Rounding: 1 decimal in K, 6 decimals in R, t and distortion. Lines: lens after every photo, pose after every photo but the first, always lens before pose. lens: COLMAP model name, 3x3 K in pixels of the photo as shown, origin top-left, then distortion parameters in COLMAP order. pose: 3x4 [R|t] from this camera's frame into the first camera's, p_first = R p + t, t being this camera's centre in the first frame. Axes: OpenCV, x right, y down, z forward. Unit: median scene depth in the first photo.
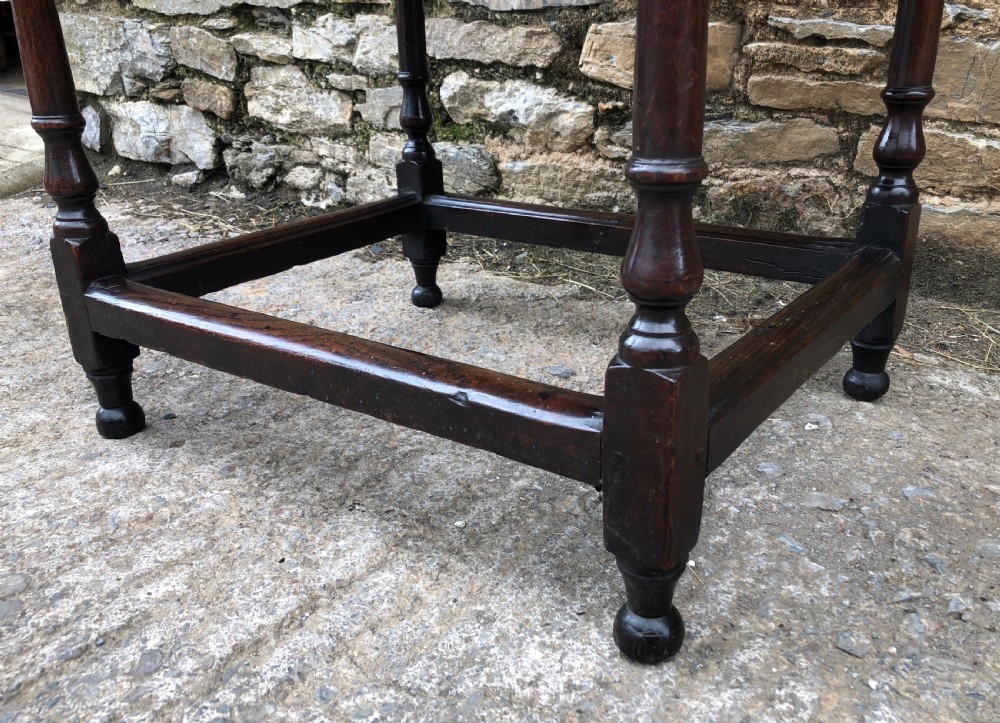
lens RADIAL K [[890.6, 0, 510.2], [0, 890.6, 380.4], [0, 0, 1]] dist [0.031286, -0.022621]
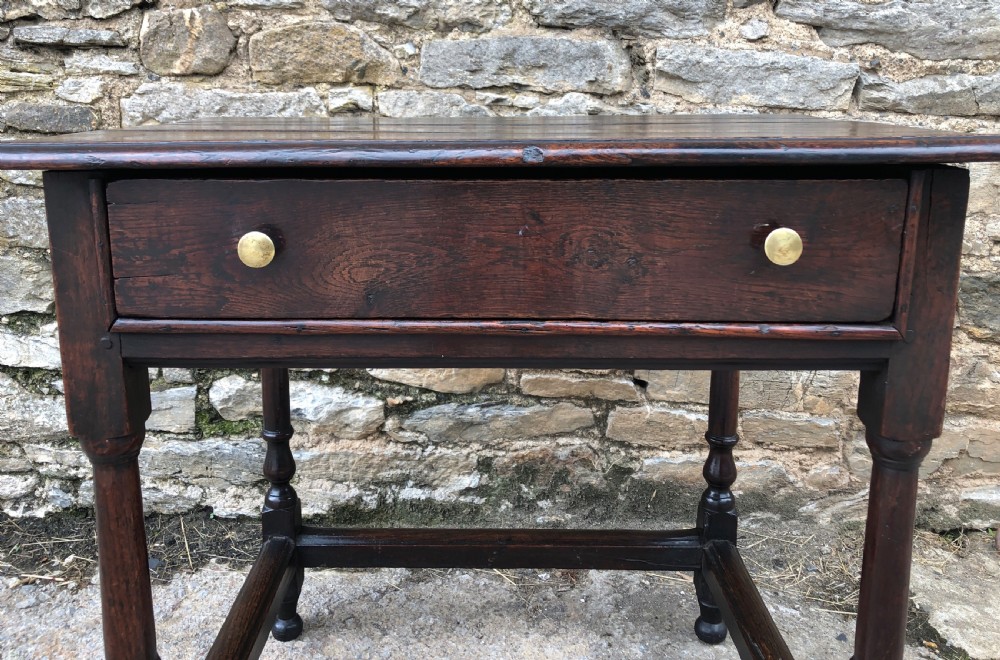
lens RADIAL K [[851.0, 0, 479.7], [0, 851.0, 263.7], [0, 0, 1]] dist [0.032816, -0.038154]
pose [[0.817858, -0.089783, 0.568372, -0.407947], [0.201941, 0.969712, -0.137402, -0.299915], [-0.538821, 0.227153, 0.811218, 0.003908]]
